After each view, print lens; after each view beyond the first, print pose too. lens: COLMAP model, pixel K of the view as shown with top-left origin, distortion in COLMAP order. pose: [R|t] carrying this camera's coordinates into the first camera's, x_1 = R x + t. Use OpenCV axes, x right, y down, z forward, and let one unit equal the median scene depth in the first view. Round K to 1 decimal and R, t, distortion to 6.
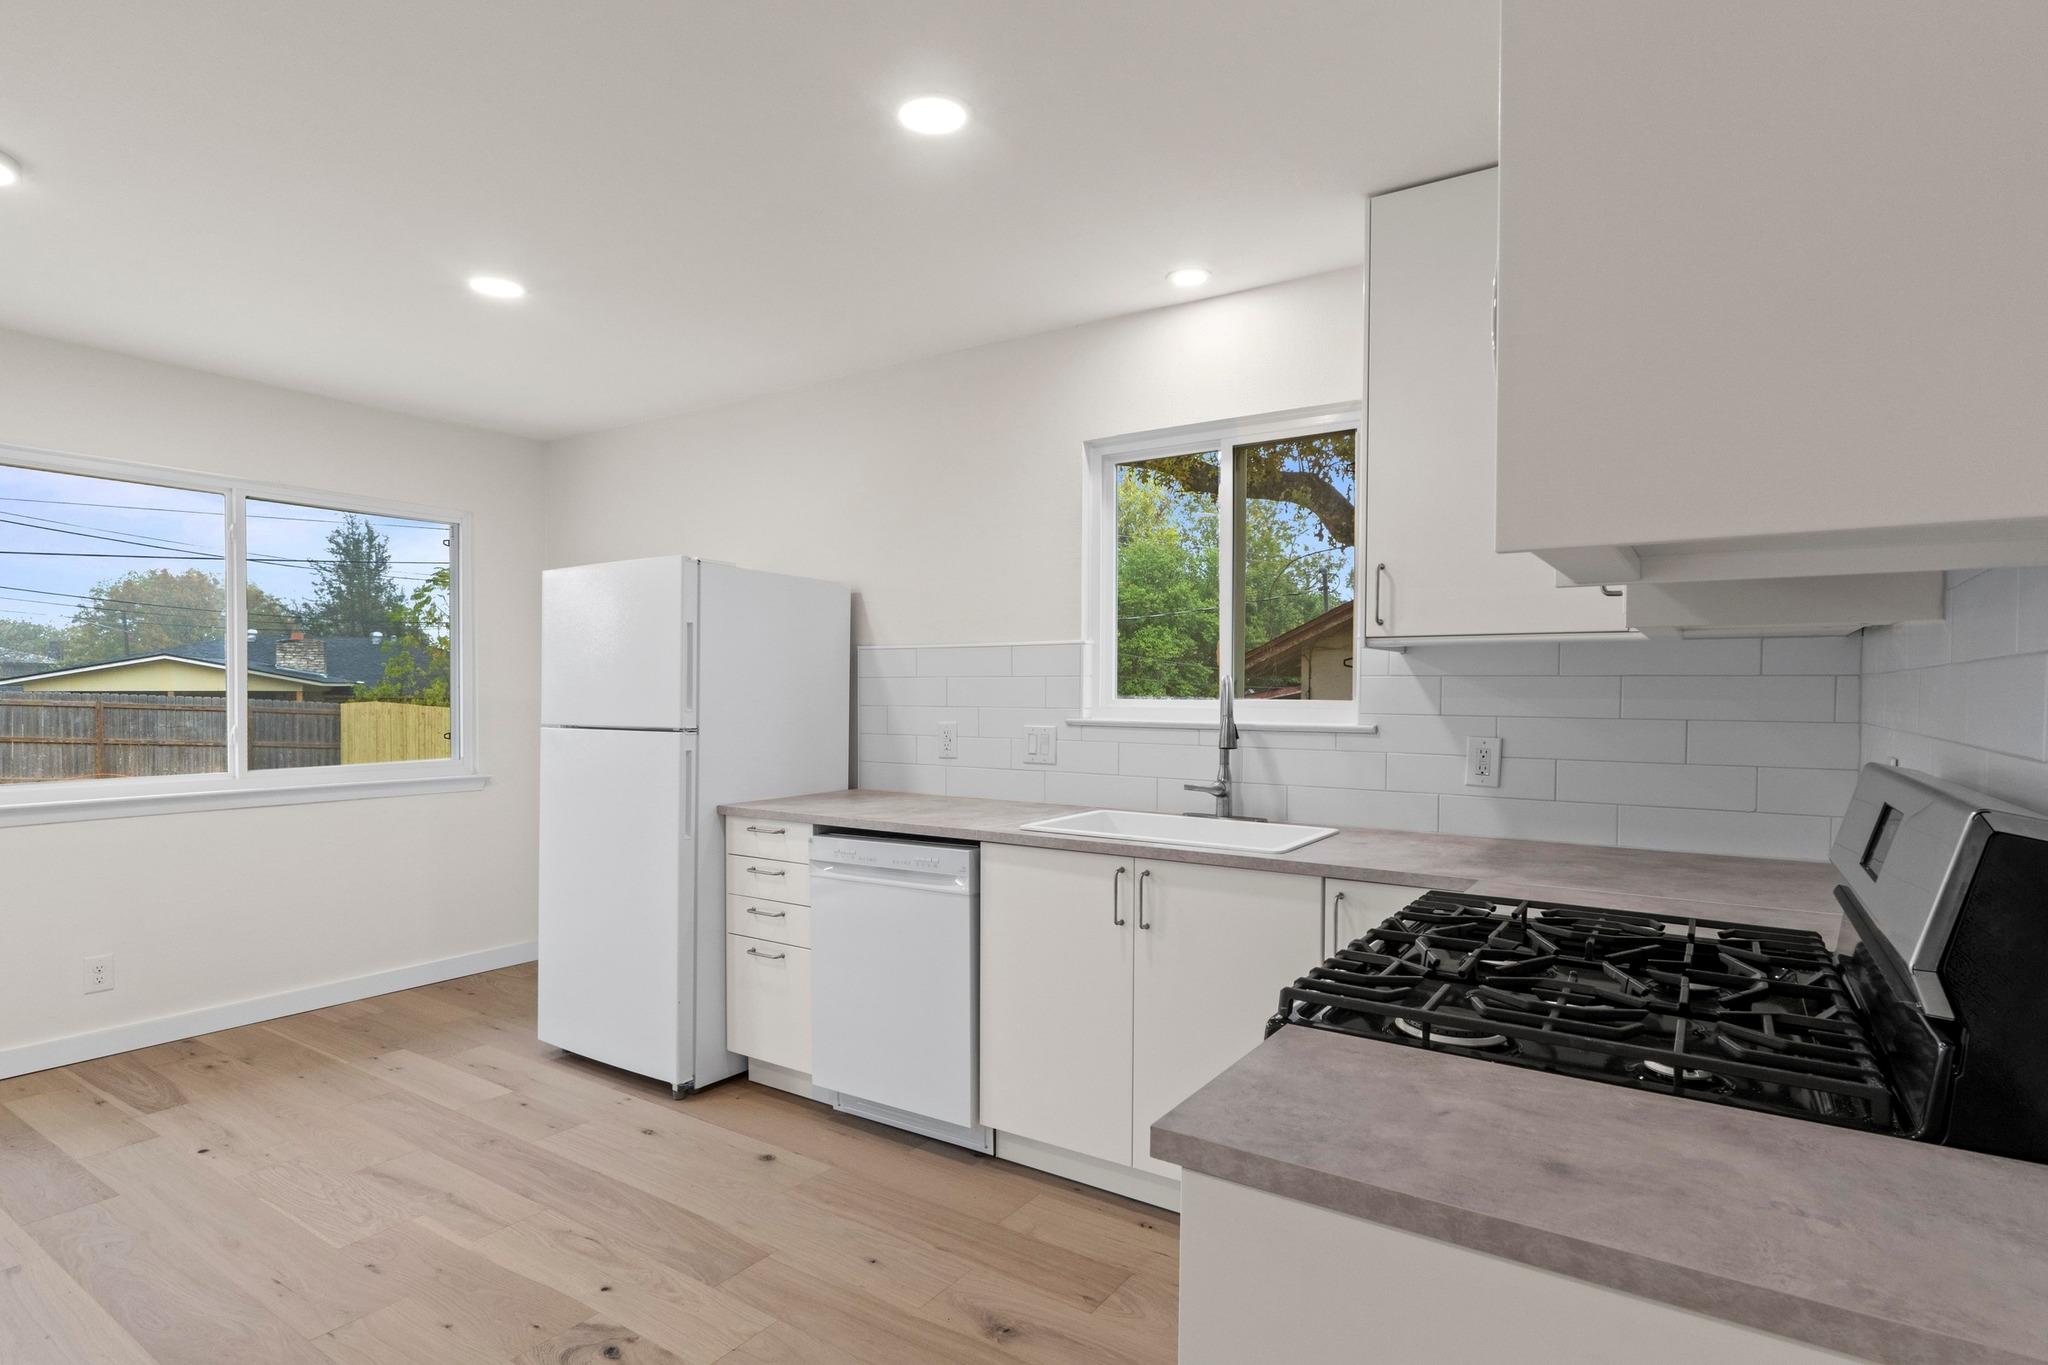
lens RADIAL K [[1053.8, 0, 1014.6], [0, 1053.8, 715.3], [0, 0, 1]] dist [-0.004363, -0.001244]
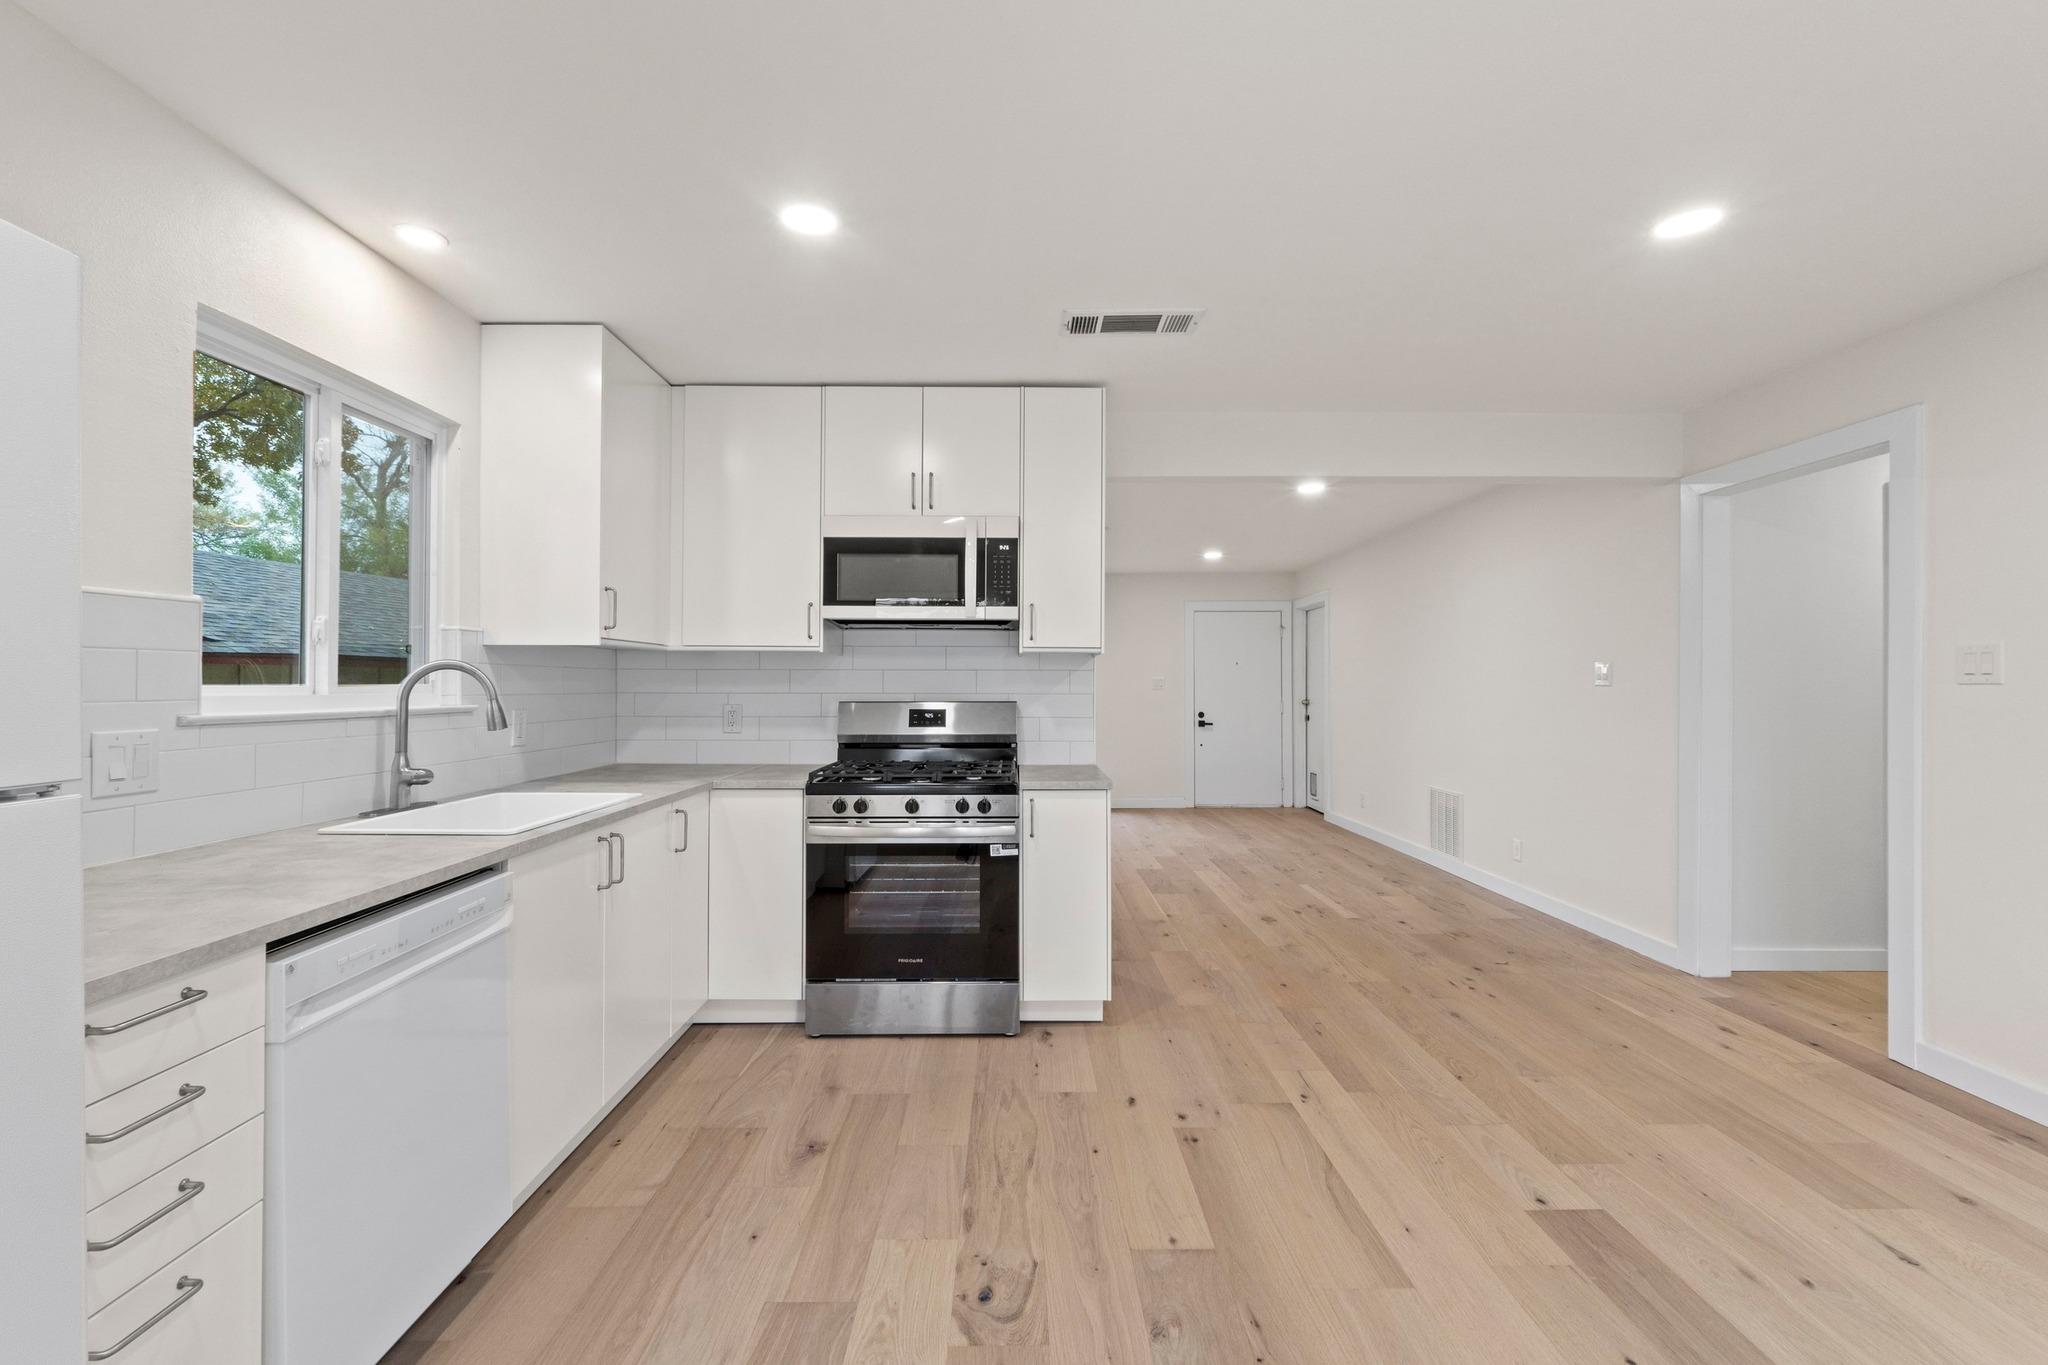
lens RADIAL K [[869.5, 0, 1020.1], [0, 869.5, 676.9], [0, 0, 1]] dist [-0.003040, -0.000380]
pose [[-0.566374, 0.000685, 0.824148, -0.720518], [0.012691, 0.999888, 0.007891, -0.019860], [-0.824051, 0.014929, -0.566319, 0.929705]]
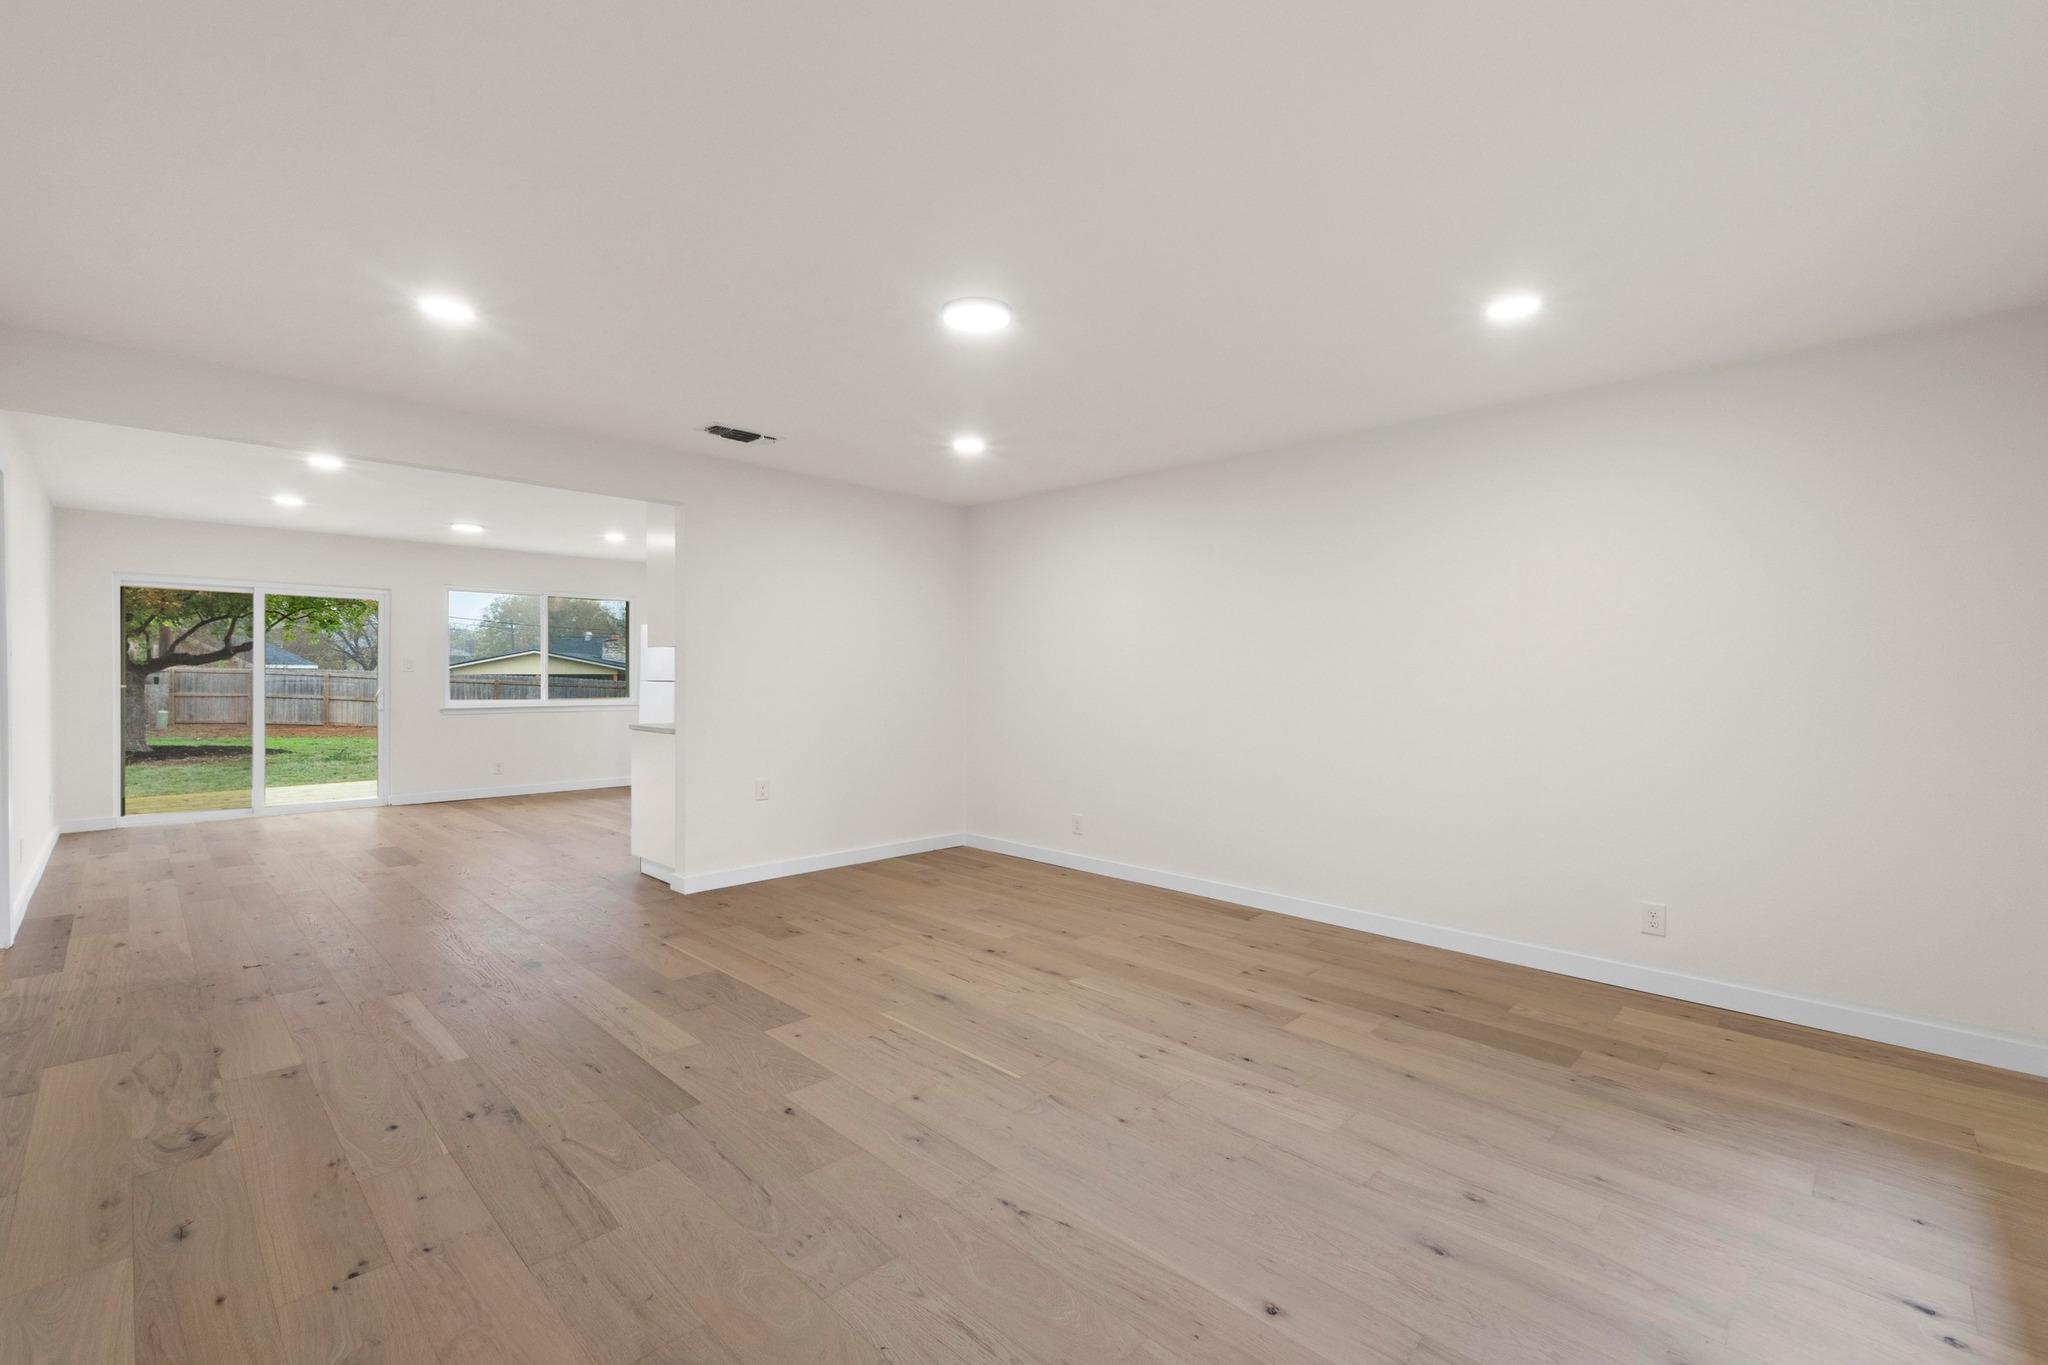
lens RADIAL K [[891.3, 0, 1007.8], [0, 891.3, 686.2], [0, 0, 1]] dist [-0.001508, -0.000305]
pose [[0.981100, 0.001614, -0.193496, 1.103611], [-0.003647, 0.999942, -0.010153, 0.049994], [0.193468, 0.010666, 0.981049, -1.292334]]
